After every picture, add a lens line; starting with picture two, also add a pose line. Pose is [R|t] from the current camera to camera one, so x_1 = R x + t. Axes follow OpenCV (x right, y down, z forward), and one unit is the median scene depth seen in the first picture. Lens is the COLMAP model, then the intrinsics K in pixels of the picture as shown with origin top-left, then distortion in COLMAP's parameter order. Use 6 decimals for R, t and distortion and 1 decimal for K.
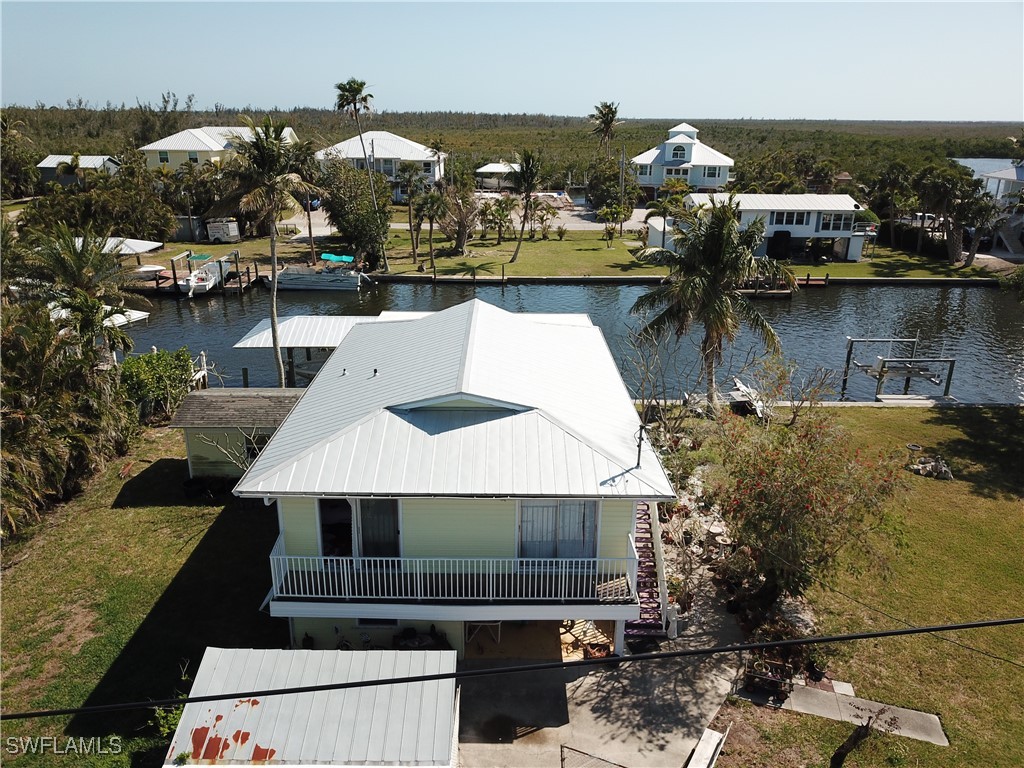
lens RADIAL K [[787.3, 0, 507.7], [0, 787.3, 384.1], [0, 0, 1]] dist [0.001331, 0.012639]
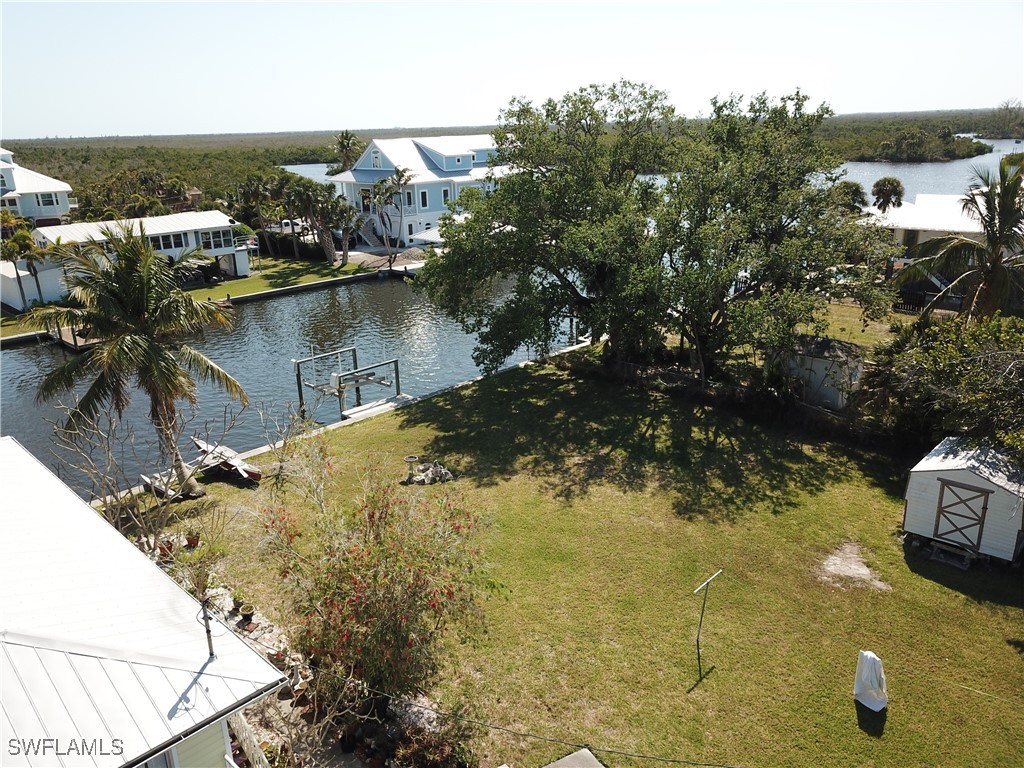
lens RADIAL K [[787.3, 0, 507.7], [0, 787.3, 384.1], [0, 0, 1]] dist [0.001331, 0.012639]
pose [[0.708994, -0.249582, 0.659573, -0.008487], [0.260908, 0.961748, 0.083467, -0.023812], [-0.655175, 0.112910, 0.746992, 0.070121]]
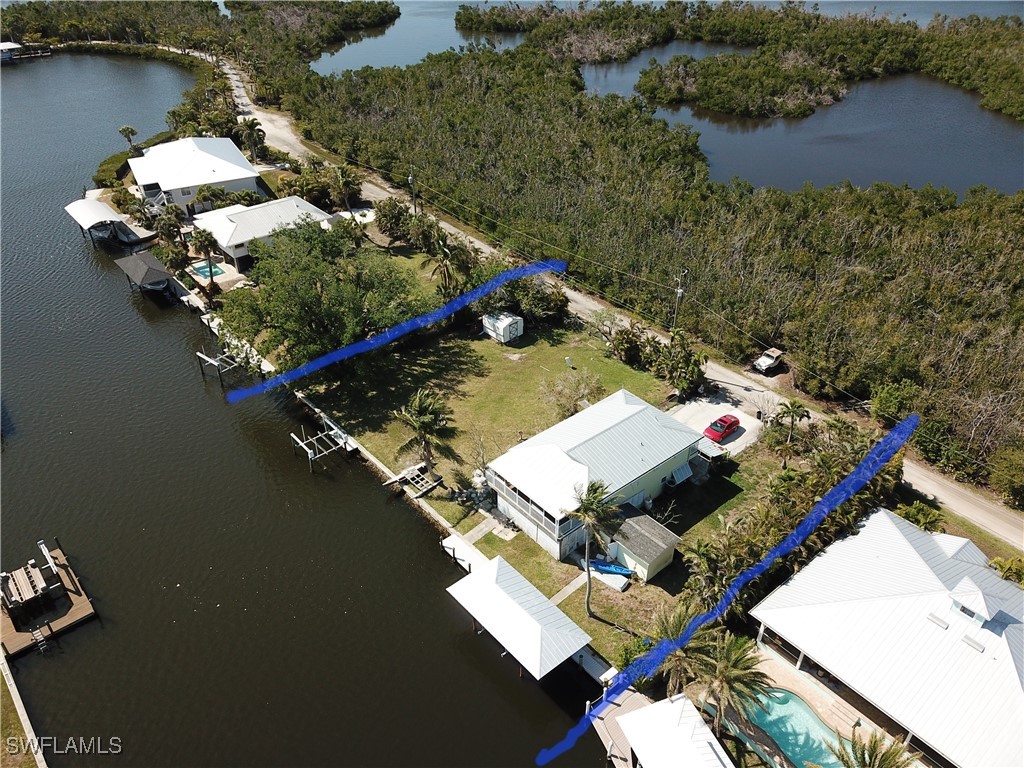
lens RADIAL K [[787.3, 0, 507.7], [0, 787.3, 384.1], [0, 0, 1]] dist [0.001331, 0.012639]
pose [[-0.659065, -0.422746, 0.622028, -0.461352], [0.236816, 0.668348, 0.705144, -0.701308], [-0.713828, 0.612042, -0.340372, 0.668868]]
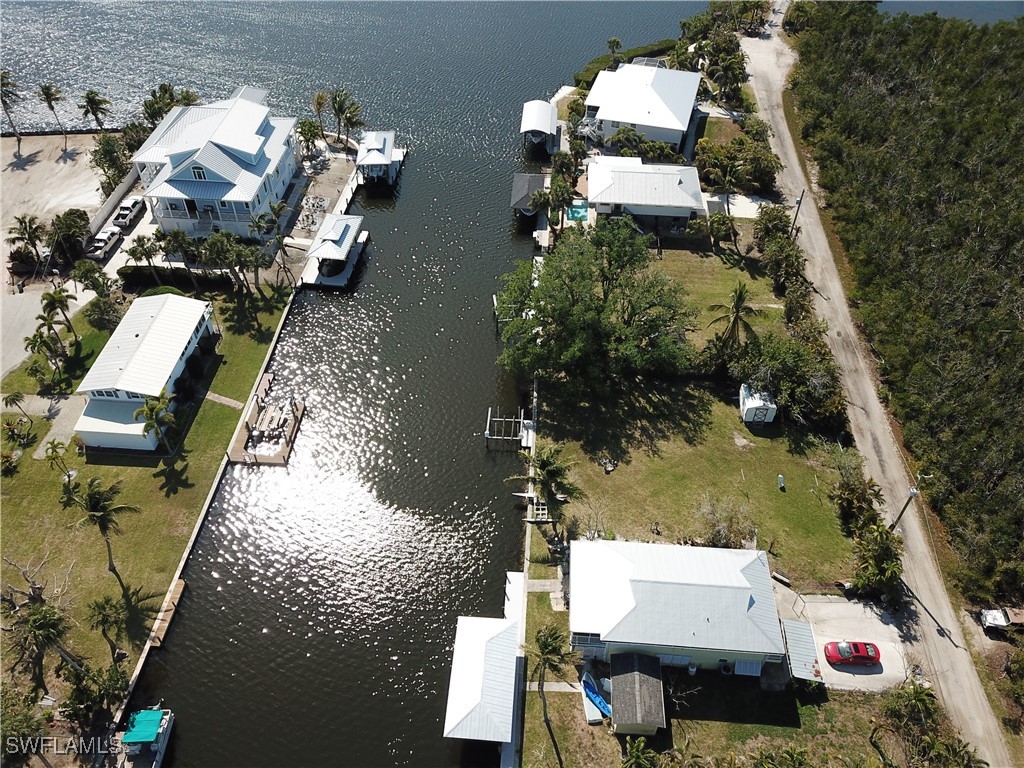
lens RADIAL K [[787.3, 0, 507.7], [0, 787.3, 384.1], [0, 0, 1]] dist [0.001331, 0.012639]
pose [[0.055541, -0.703835, 0.708189, -0.470408], [0.304487, 0.687437, 0.659331, -0.788796], [-0.950896, 0.179014, 0.252490, 0.248442]]
